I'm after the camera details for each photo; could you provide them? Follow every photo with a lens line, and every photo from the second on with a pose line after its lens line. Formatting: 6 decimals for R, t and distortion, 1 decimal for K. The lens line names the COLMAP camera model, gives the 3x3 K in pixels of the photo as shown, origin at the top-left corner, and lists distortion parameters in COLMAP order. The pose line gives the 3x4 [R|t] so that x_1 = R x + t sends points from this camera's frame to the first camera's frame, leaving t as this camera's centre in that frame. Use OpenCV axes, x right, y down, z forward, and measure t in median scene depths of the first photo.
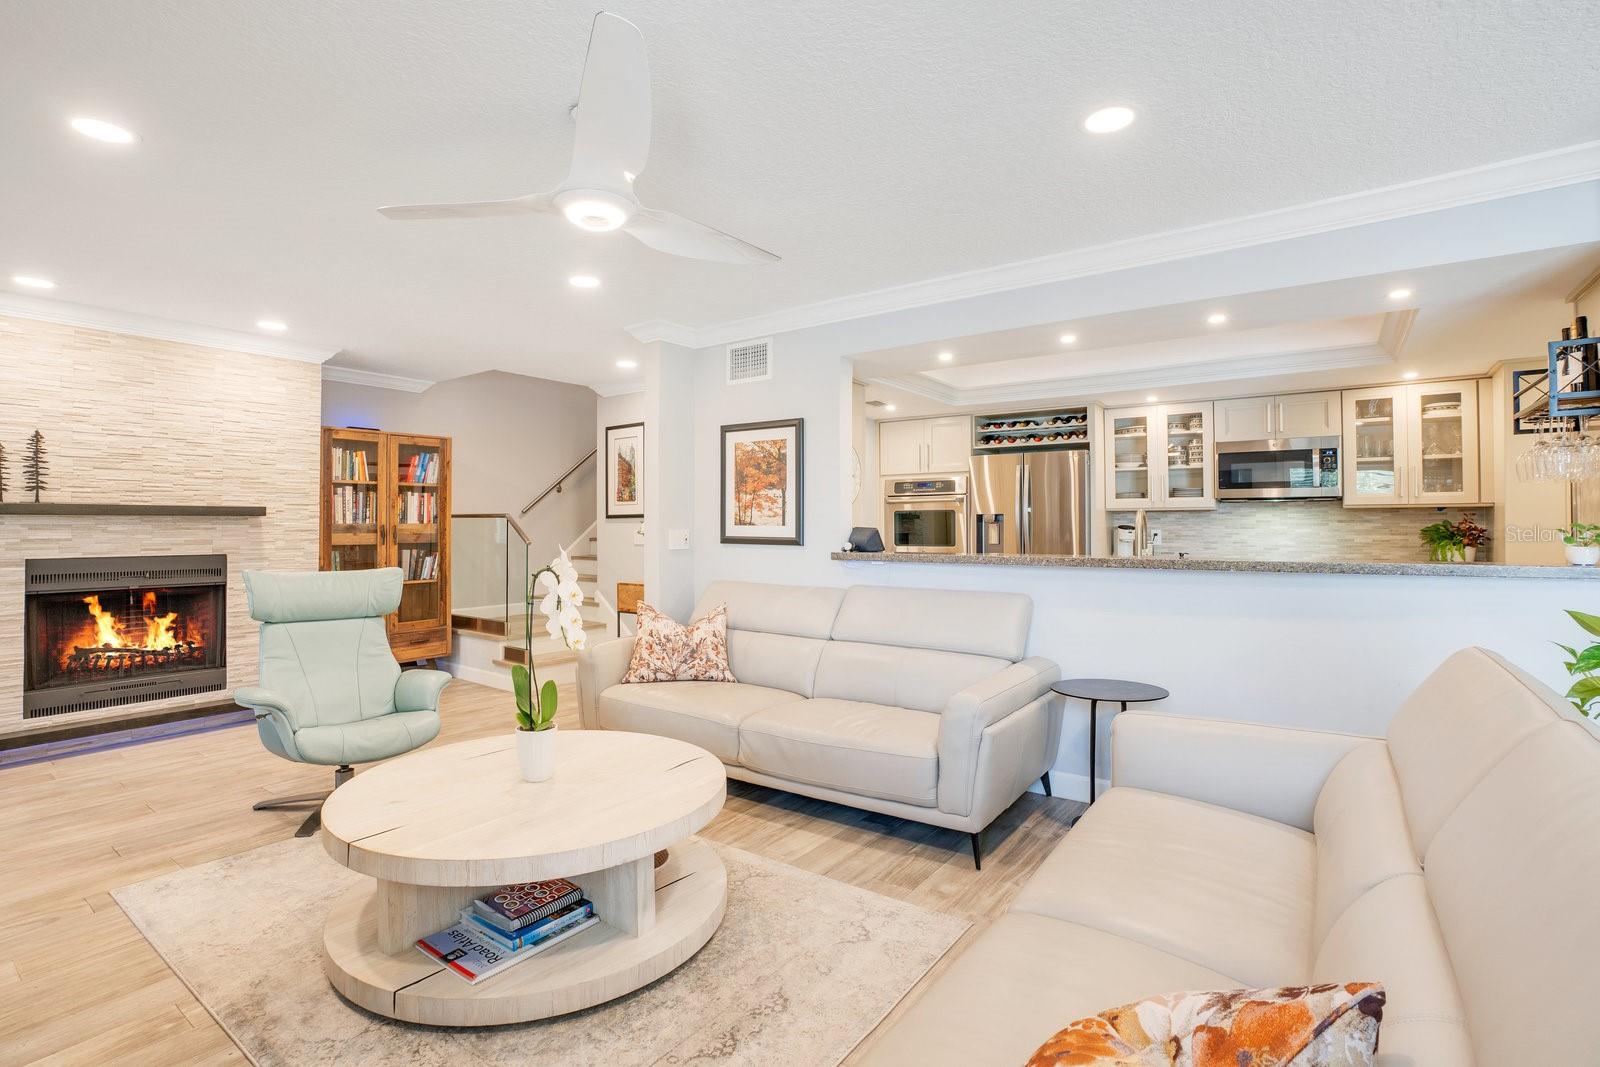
lens RADIAL K [[754.2, 0, 796.3], [0, 754.2, 525.4], [0, 0, 1]] dist [-0.057713, 0.027345]
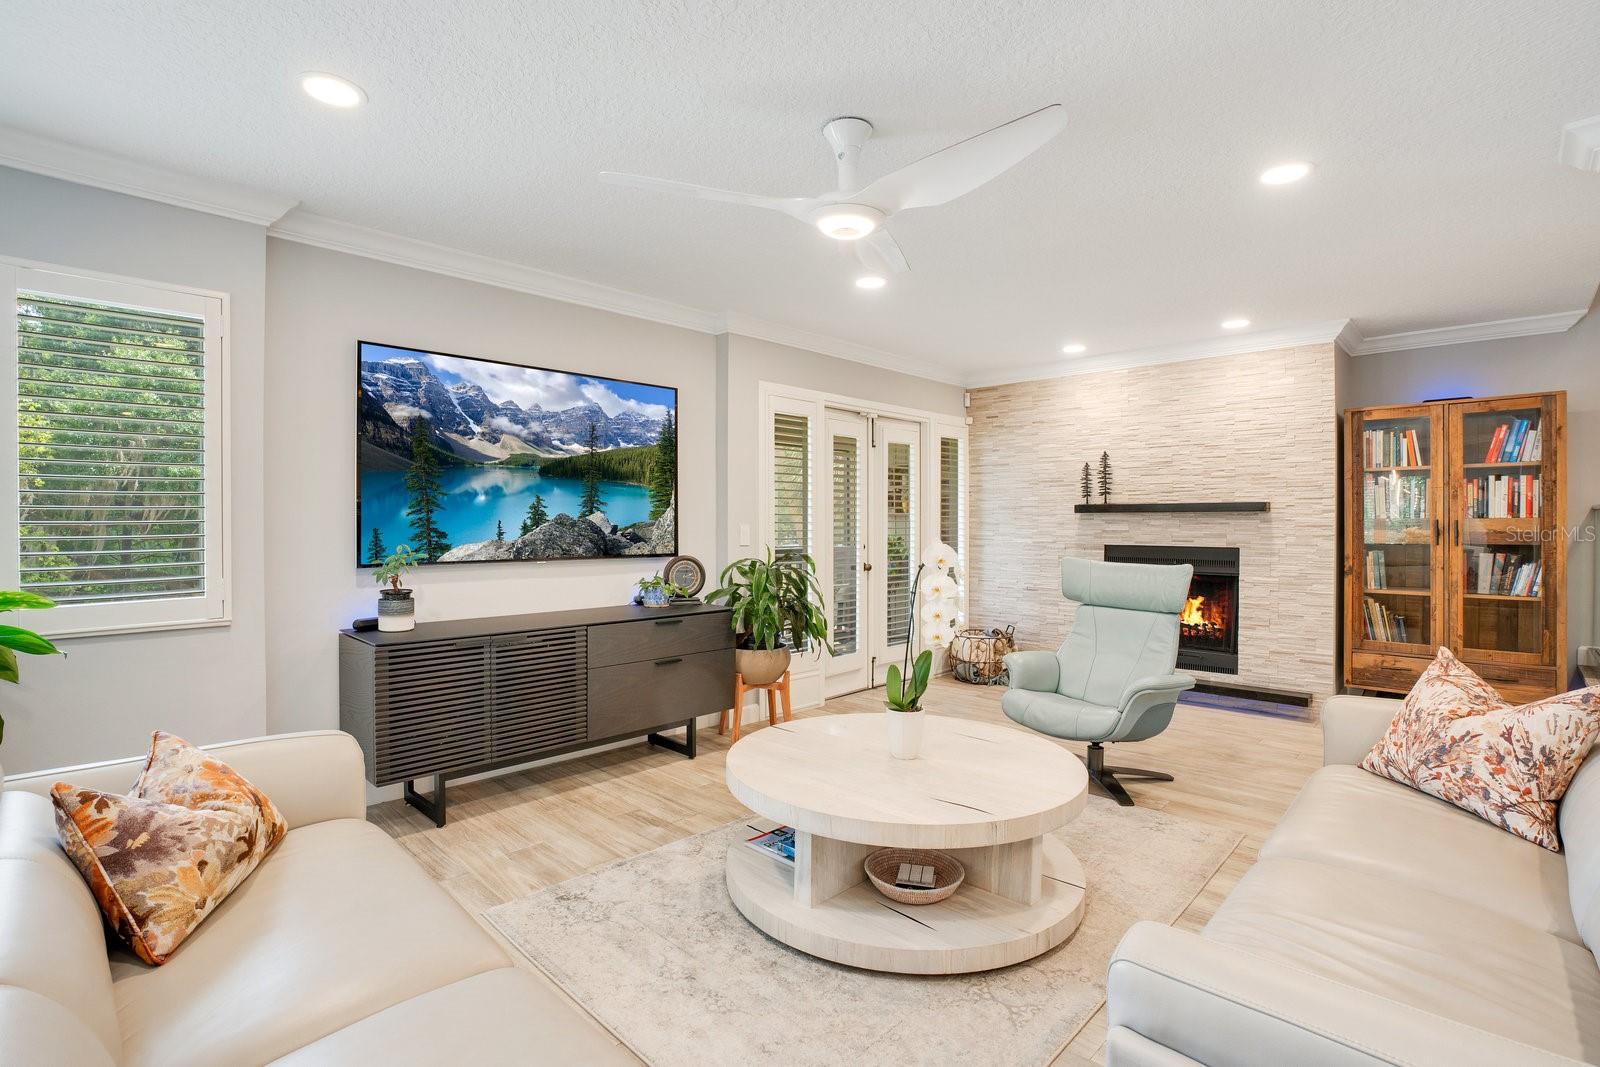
lens RADIAL K [[773.0, 0, 800.0], [0, 773.0, 533.5], [0, 0, 1]] dist [-0.031882, 0.000023]
pose [[-0.135851, 0.015850, -0.990602, 0.392346], [-0.001603, 0.999867, 0.016218, 0.001920], [0.990728, 0.003791, -0.135808, 0.514416]]
